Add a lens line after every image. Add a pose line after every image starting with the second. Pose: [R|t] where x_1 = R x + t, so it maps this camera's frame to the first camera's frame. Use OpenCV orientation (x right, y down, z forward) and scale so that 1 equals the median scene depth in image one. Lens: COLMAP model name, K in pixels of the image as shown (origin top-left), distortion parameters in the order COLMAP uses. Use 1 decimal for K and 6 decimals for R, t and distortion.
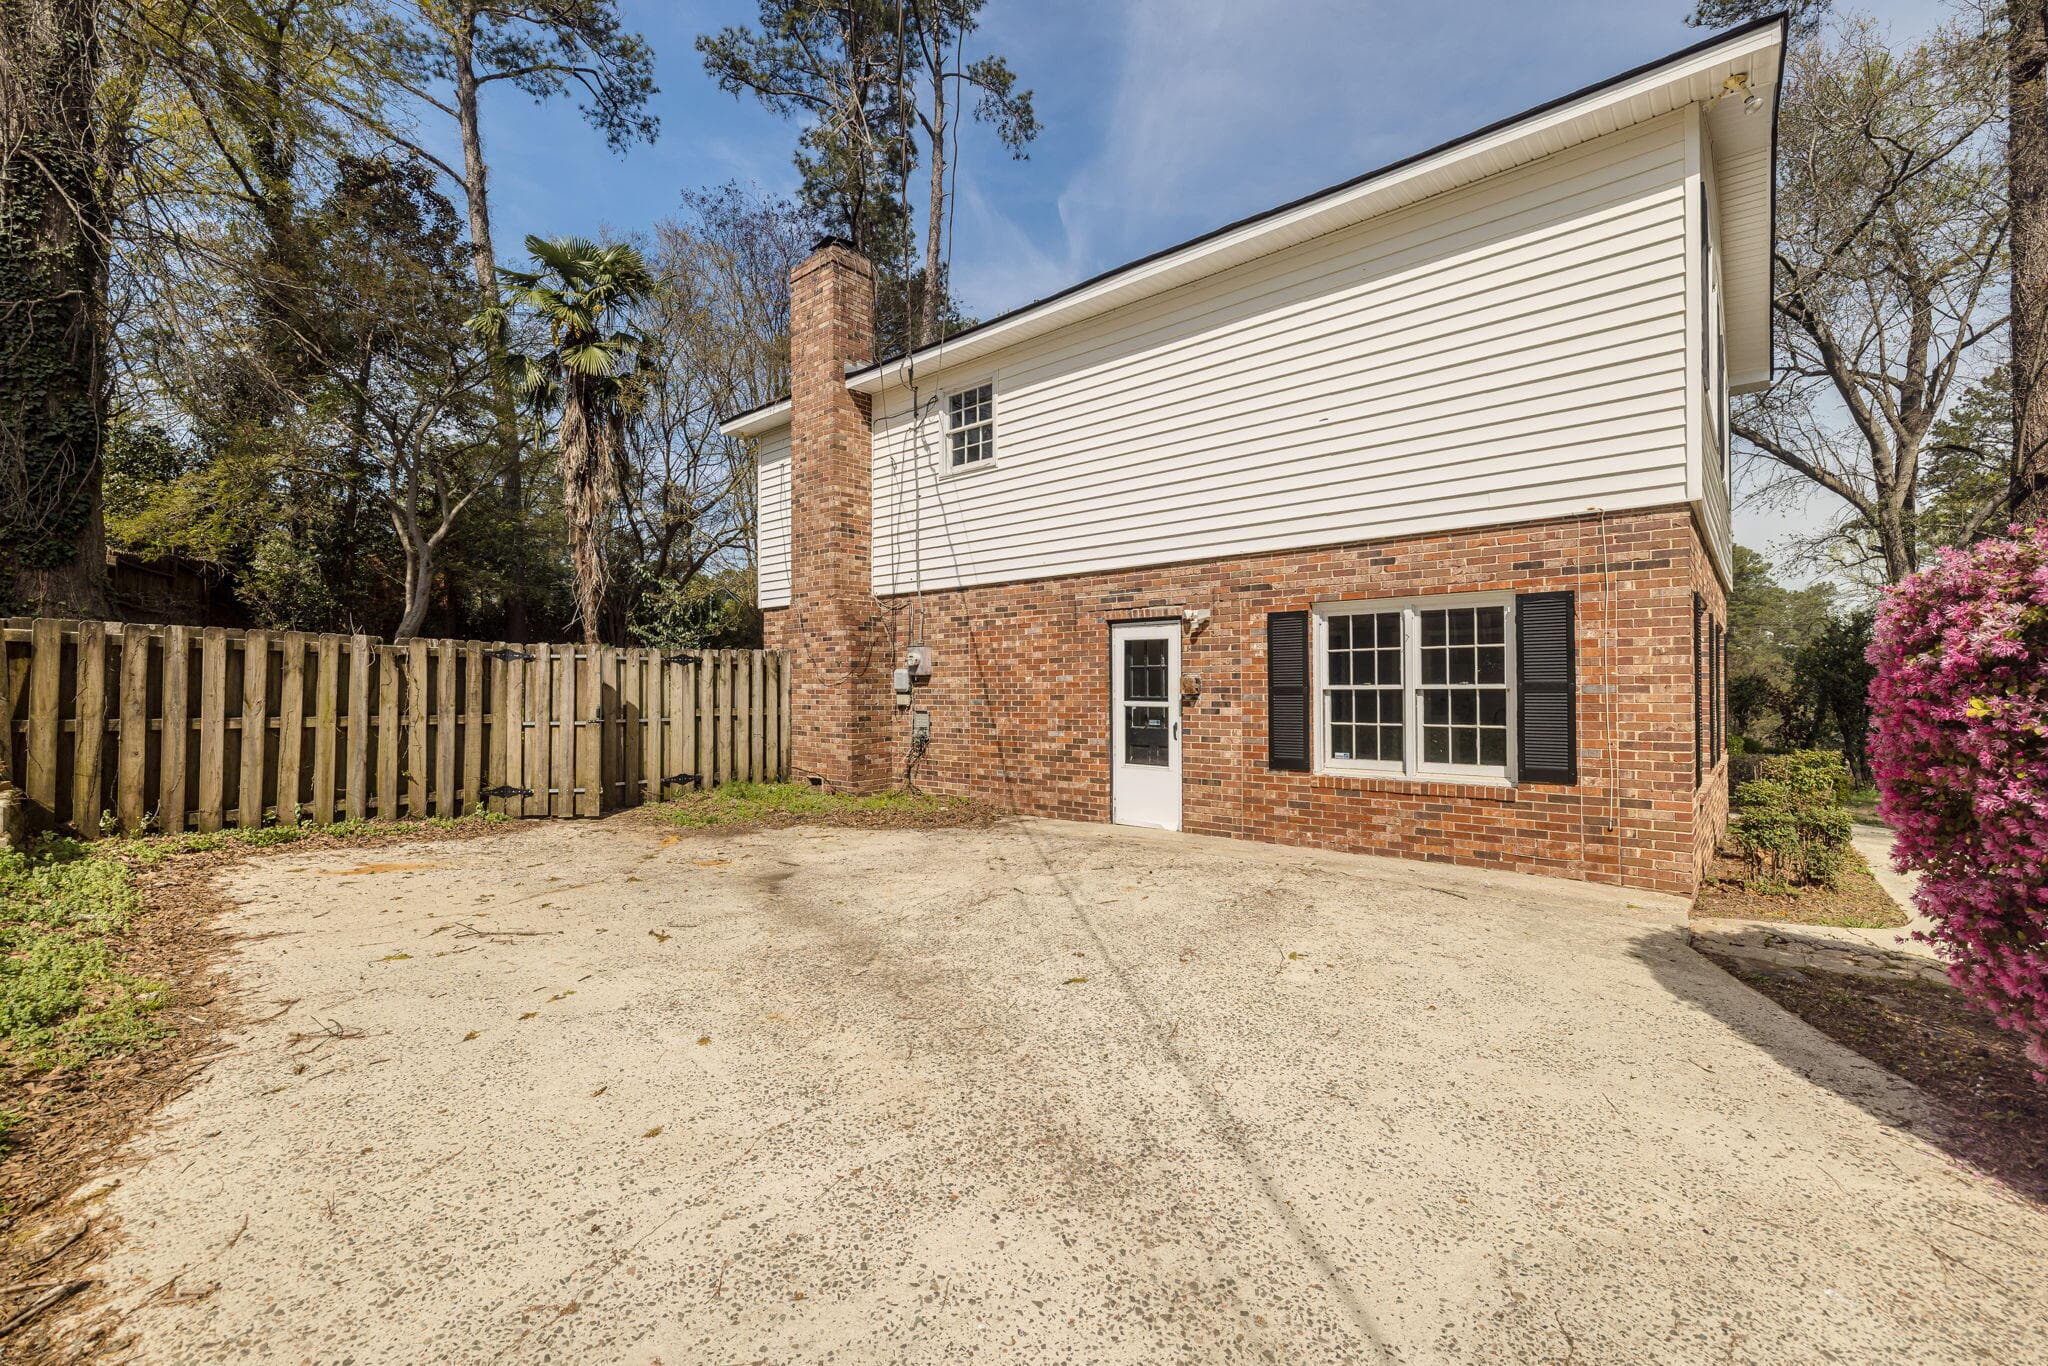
lens RADIAL K [[866.2, 0, 1007.3], [0, 866.2, 683.6], [0, 0, 1]] dist [0.004961, -0.000035]
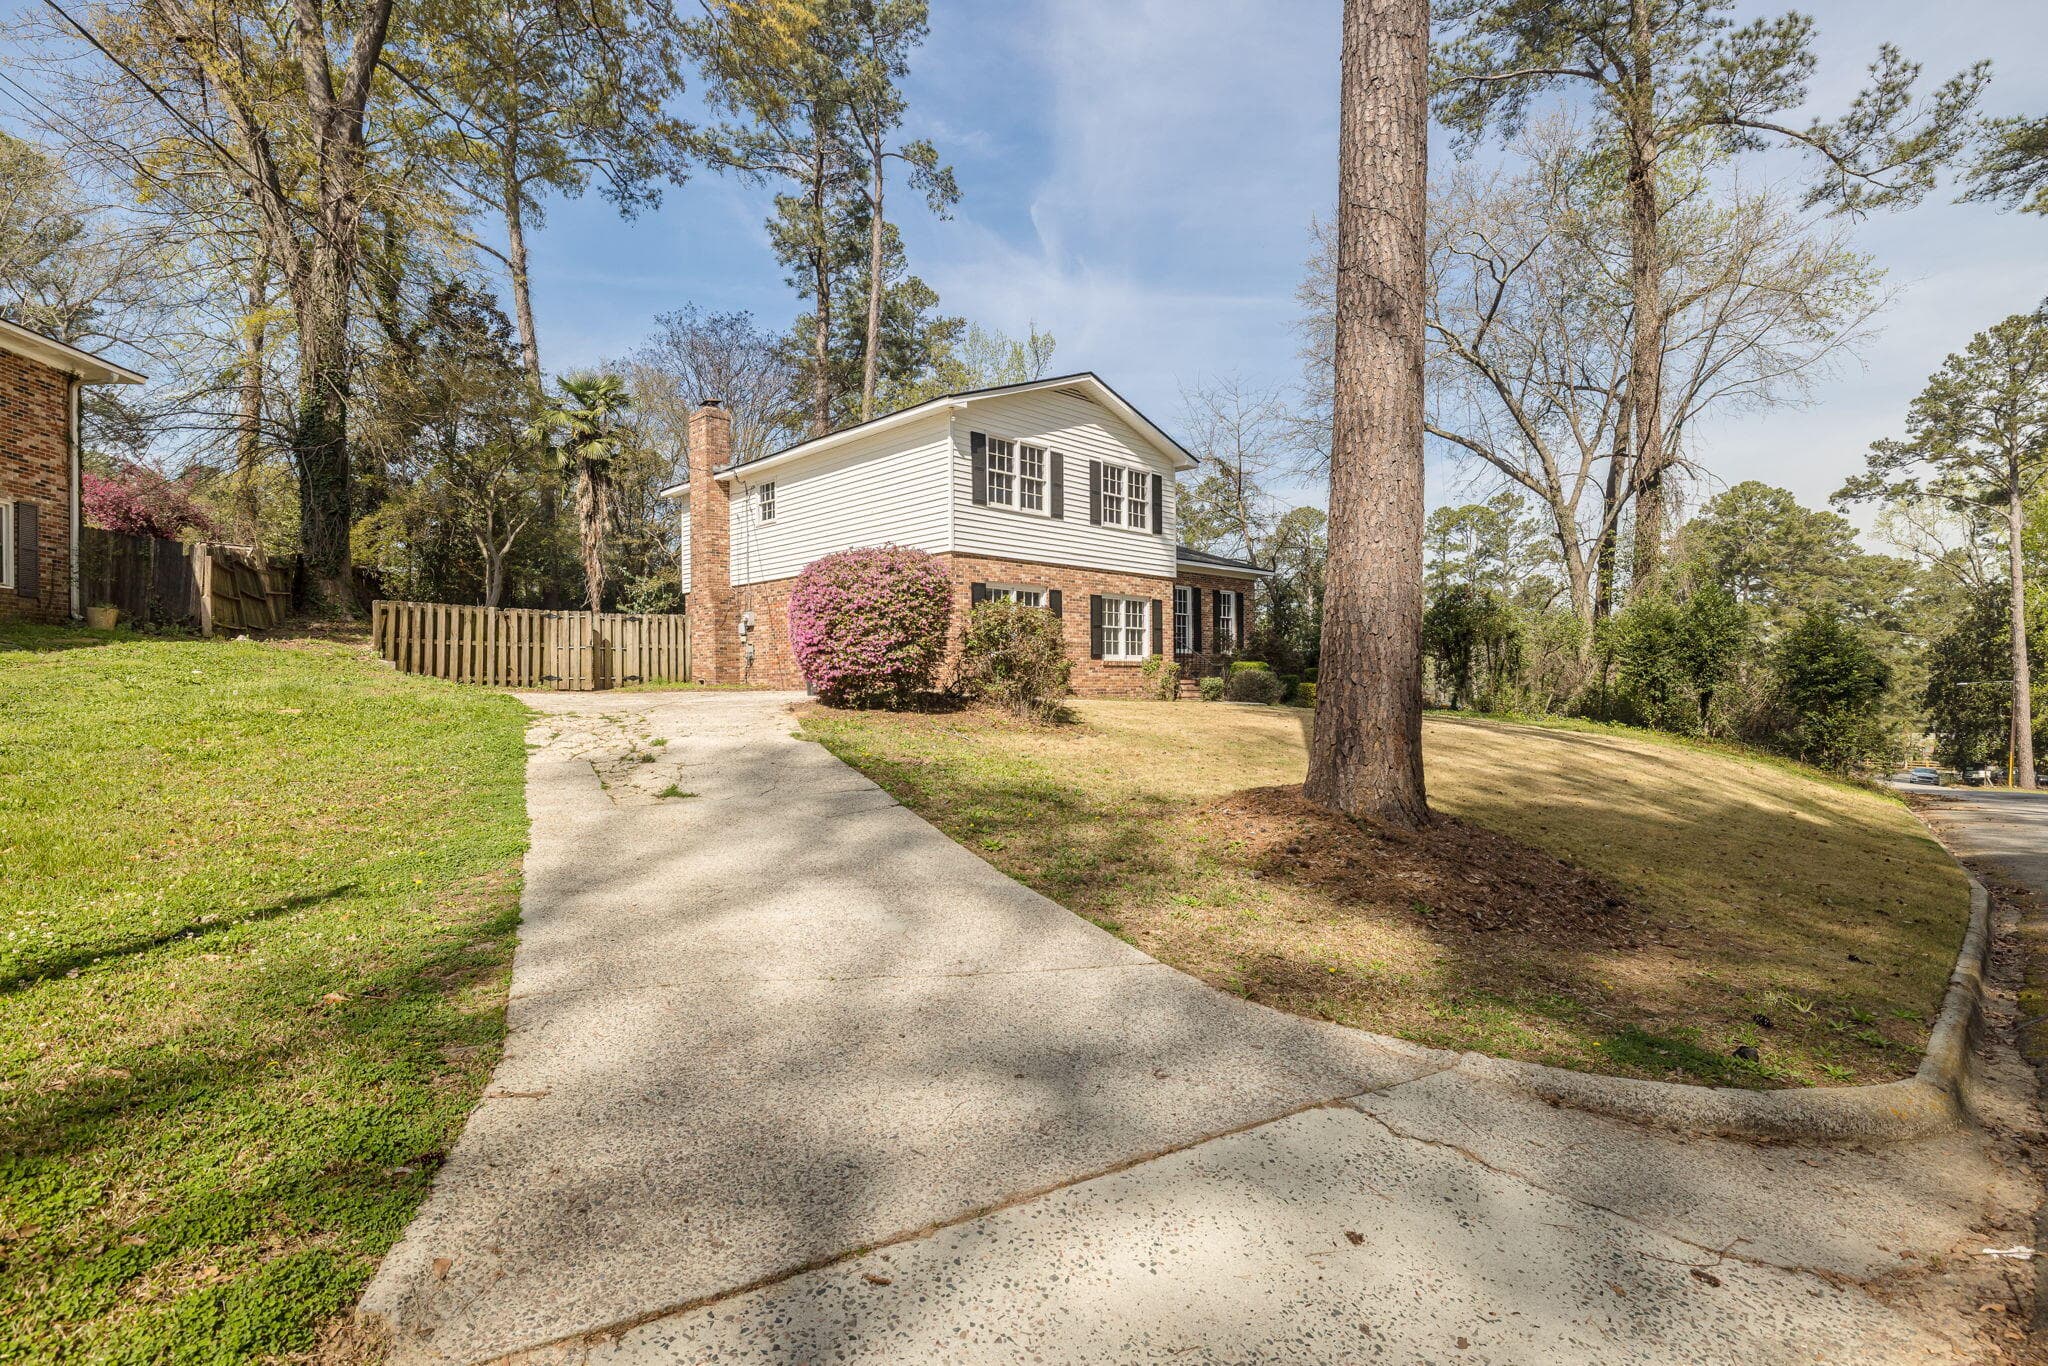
lens RADIAL K [[935.8, 0, 980.4], [0, 935.8, 677.7], [0, 0, 1]] dist [-0.003942, -0.000205]
pose [[0.996380, -0.007546, -0.084673, 0.589570], [0.008110, 0.999947, 0.006320, 0.097227], [0.084621, -0.006984, 0.996389, -1.056553]]
